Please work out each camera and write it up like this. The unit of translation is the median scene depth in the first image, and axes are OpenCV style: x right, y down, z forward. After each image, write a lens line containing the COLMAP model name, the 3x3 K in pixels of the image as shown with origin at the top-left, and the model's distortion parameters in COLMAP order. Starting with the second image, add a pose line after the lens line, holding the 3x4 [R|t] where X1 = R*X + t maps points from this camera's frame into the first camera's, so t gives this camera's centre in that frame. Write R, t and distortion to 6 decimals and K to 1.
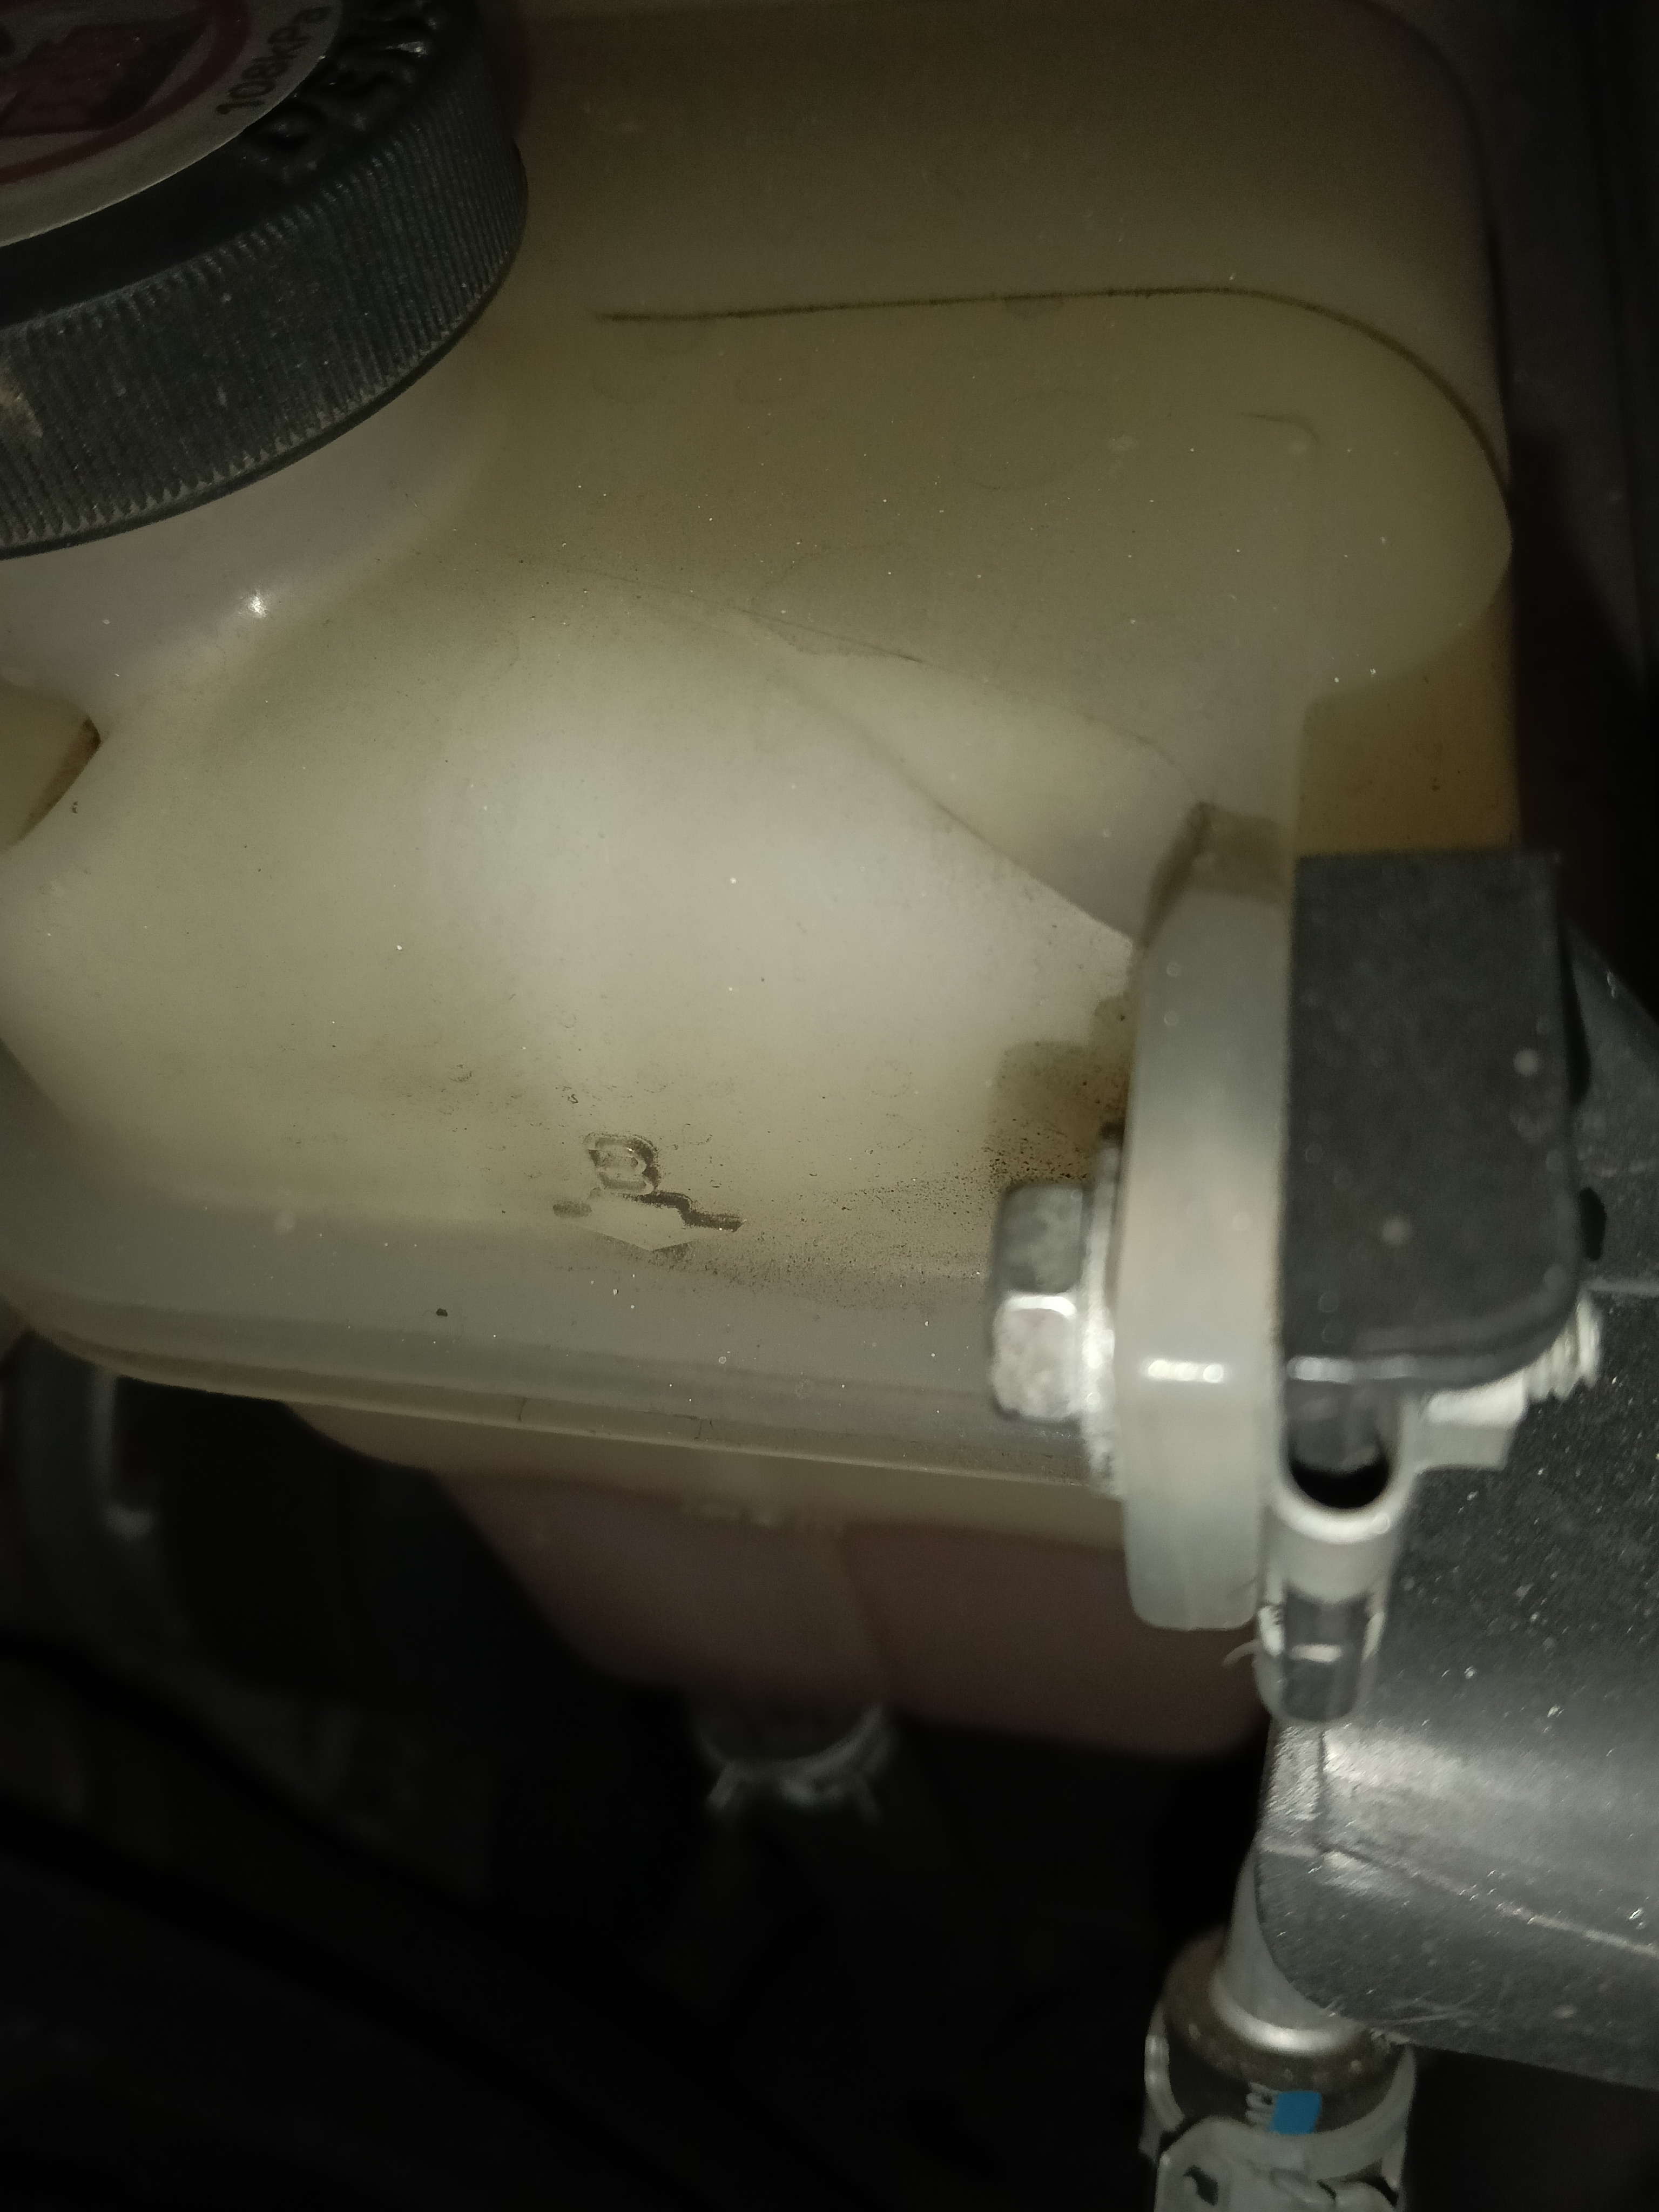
lens RADIAL K [[1770.3, 0, 827.0], [0, 1770.3, 1036.8], [0, 0, 1]] dist [-0.011578, -0.084984]
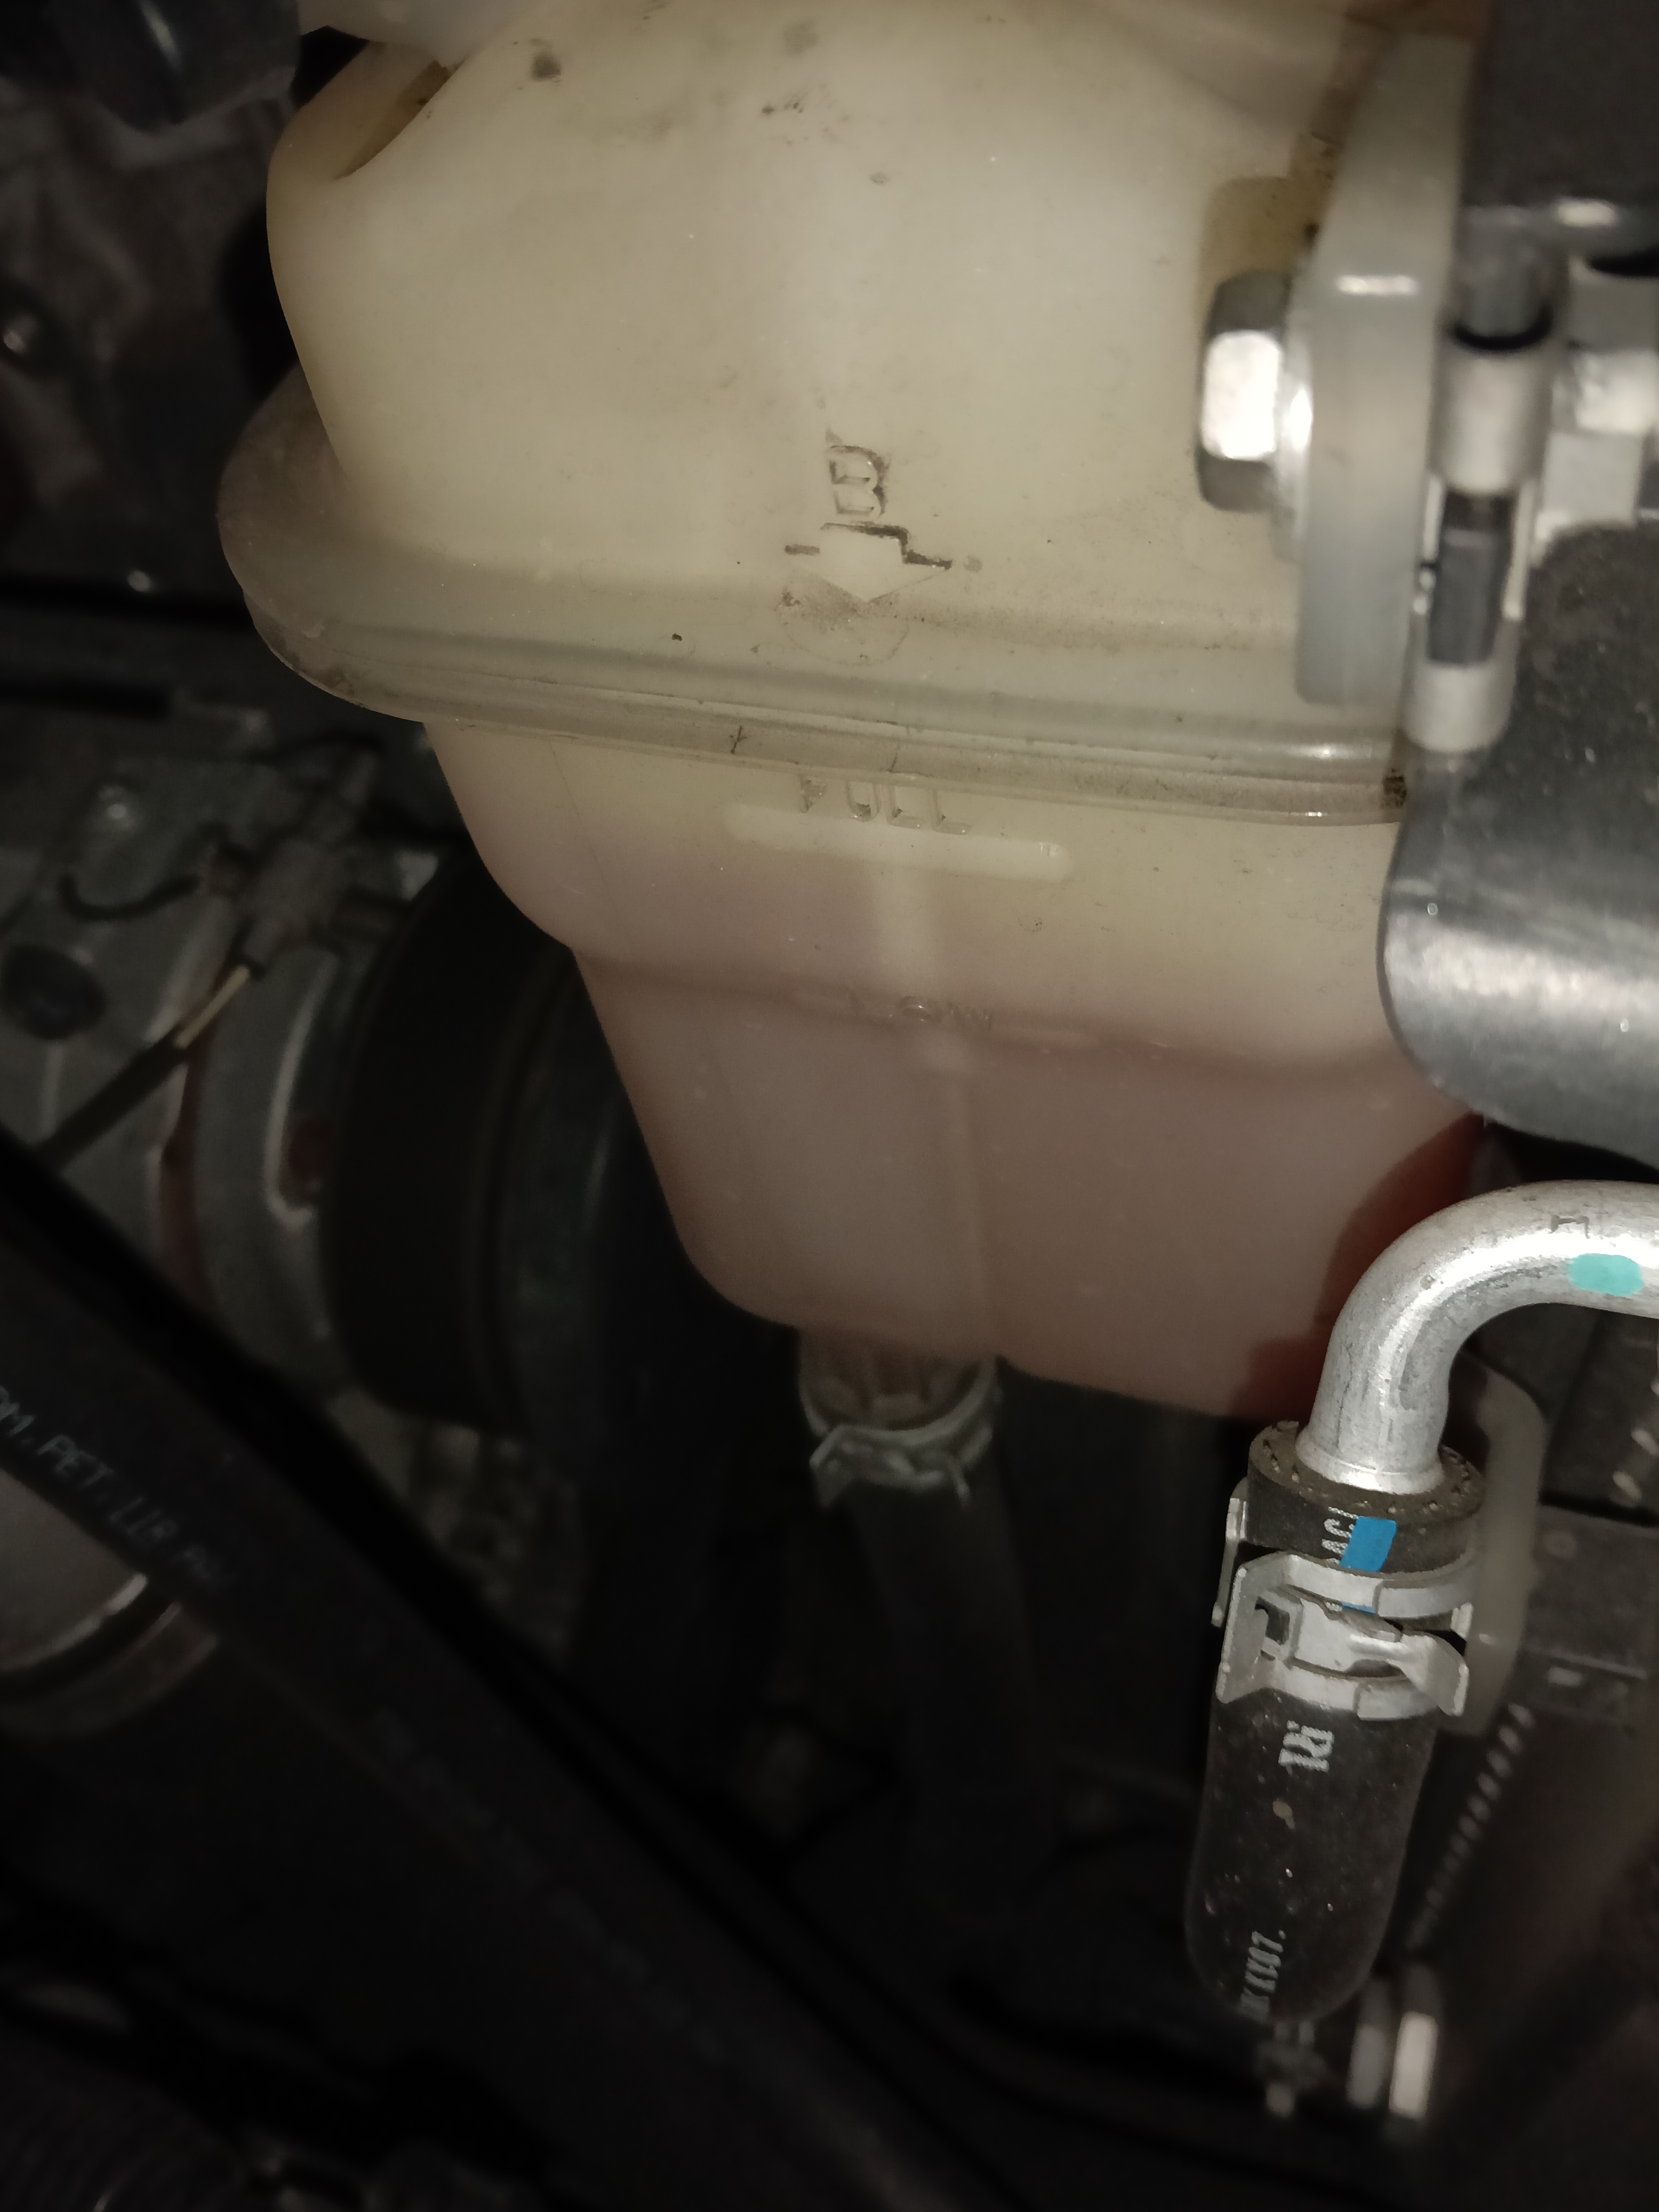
lens RADIAL K [[1770.3, 0, 831.8], [0, 1770.3, 1100.9], [0, 0, 1]] dist [-0.011578, -0.084984]
pose [[0.992291, 0.104703, -0.066297, -0.014788], [-0.104416, 0.994503, 0.007788, 0.432617], [0.066748, -0.000805, 0.997770, -0.114157]]
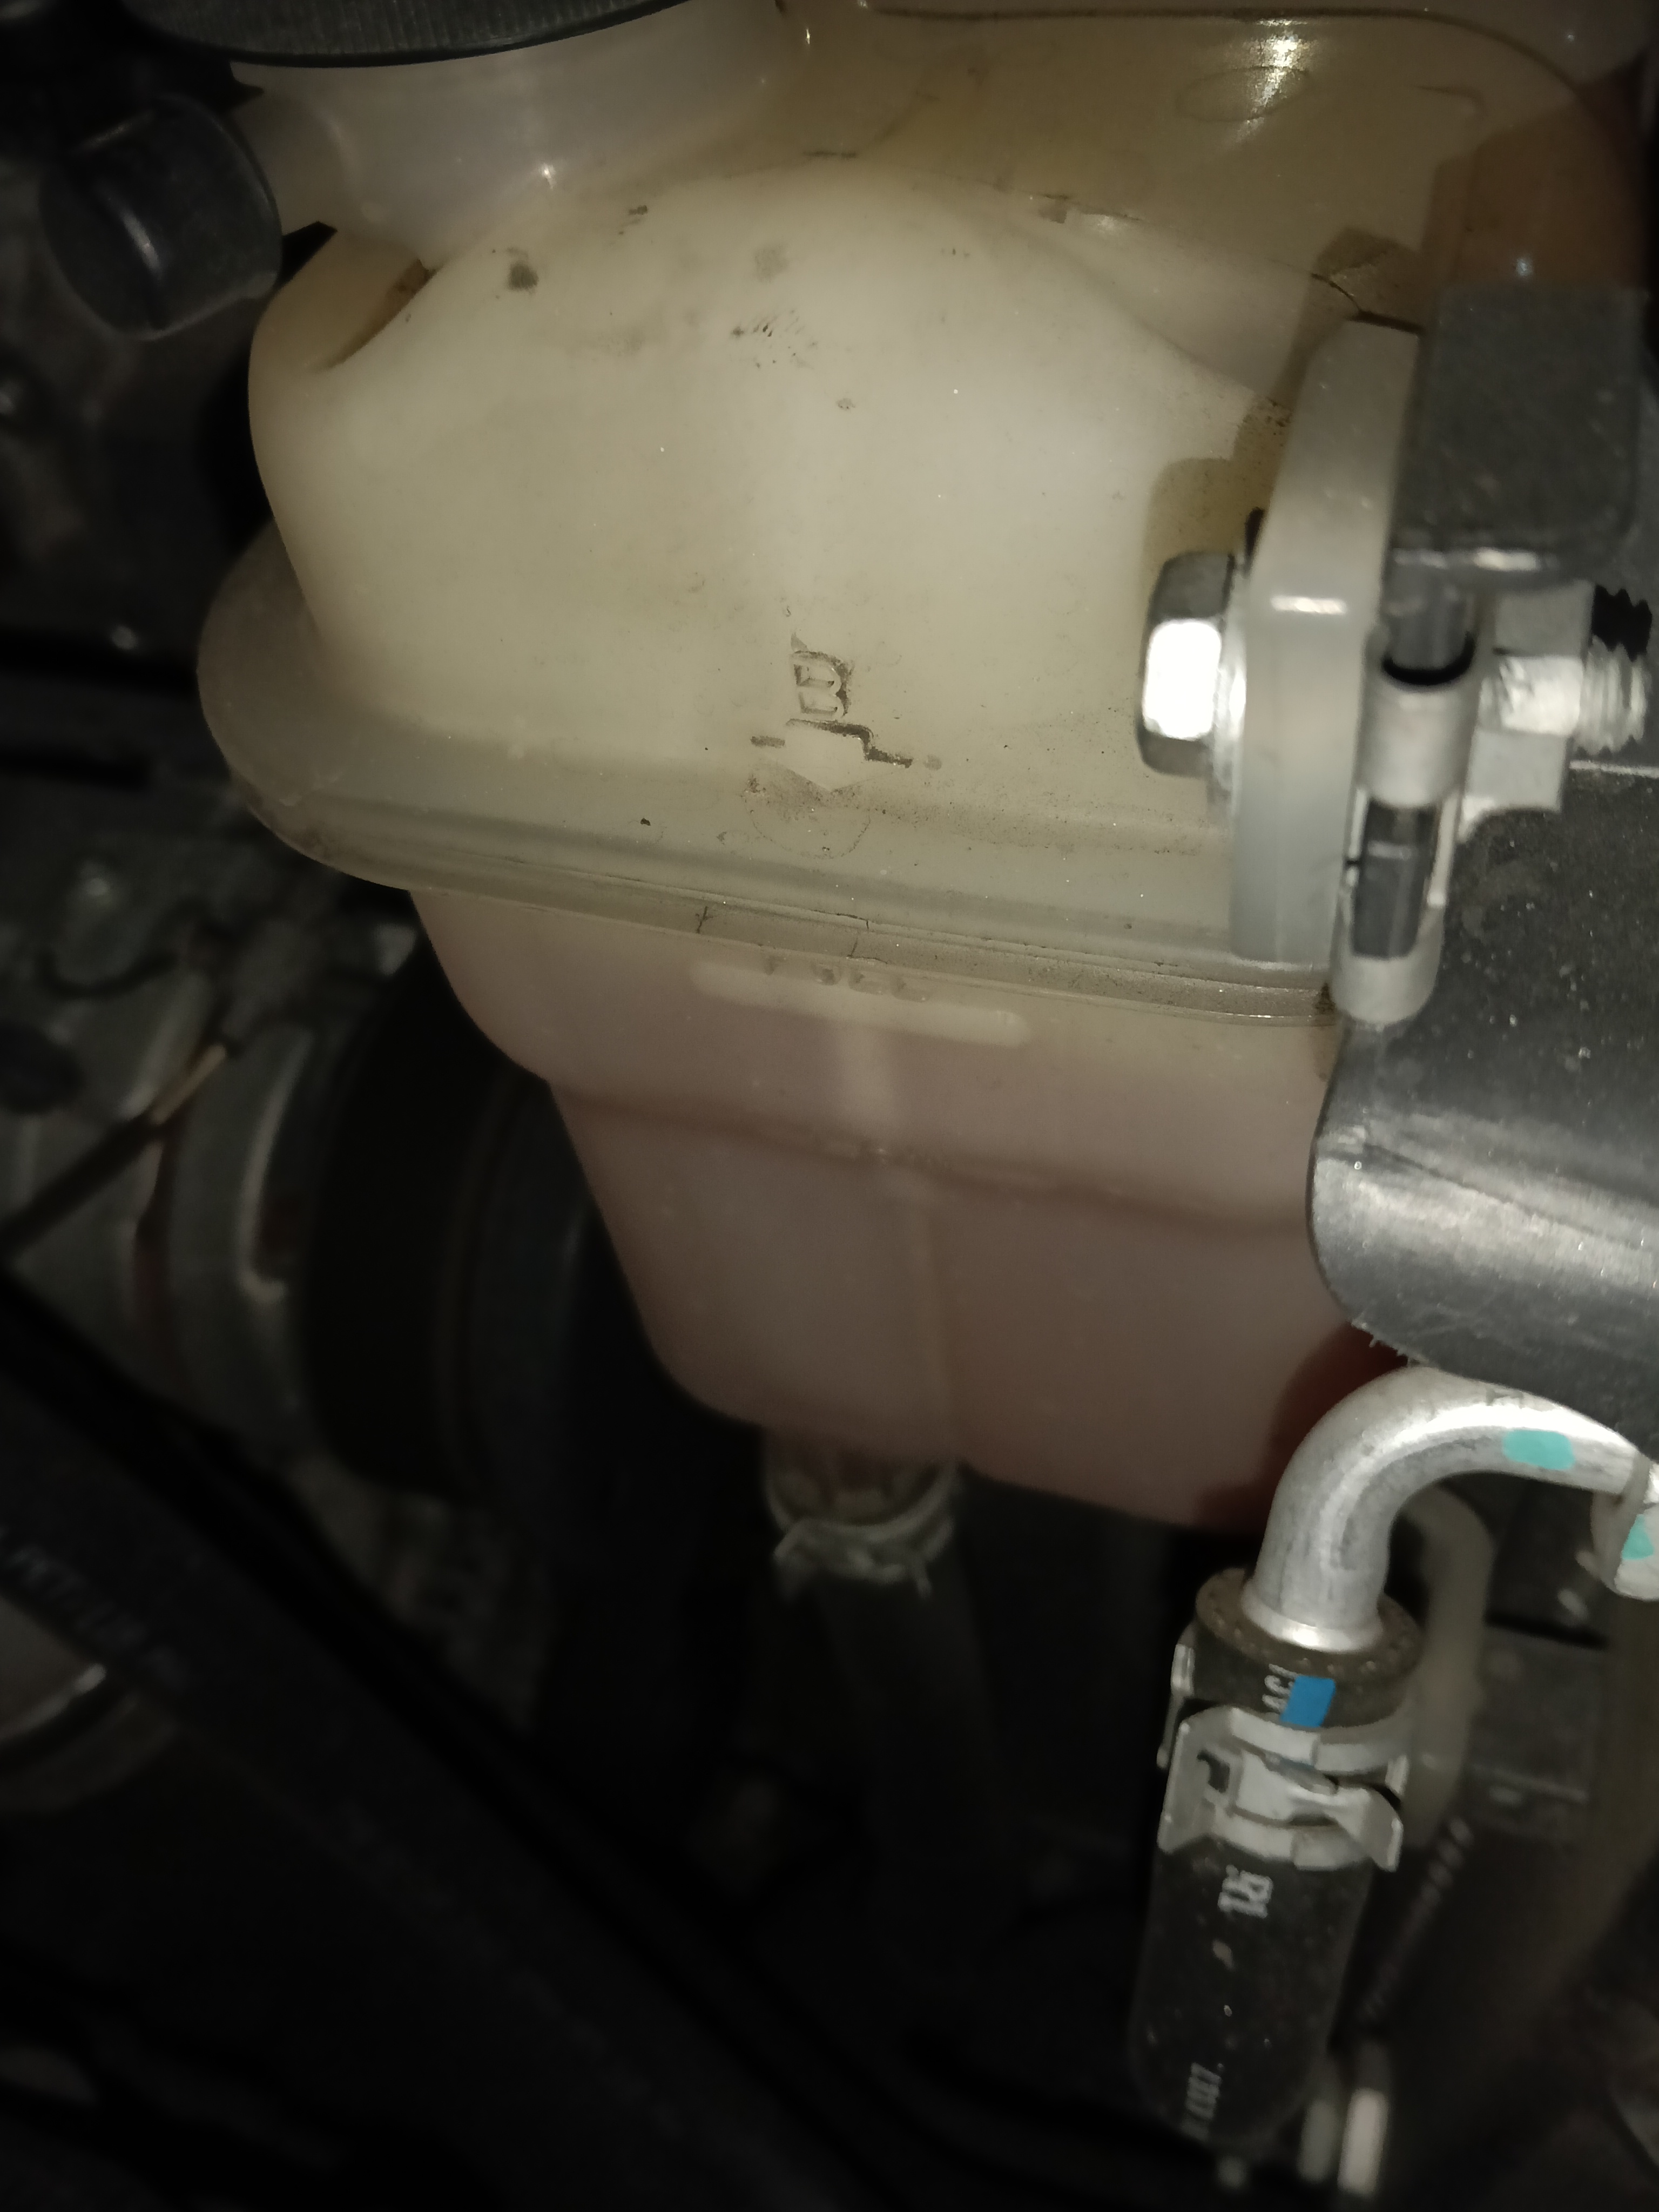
lens RADIAL K [[1770.3, 0, 835.4], [0, 1770.3, 1096.5], [0, 0, 1]] dist [-0.011578, -0.084984]
pose [[0.991478, 0.118399, -0.054349, -0.010495], [-0.118770, 0.992915, -0.003647, 0.324822], [0.053532, 0.010070, 0.998515, -0.143994]]
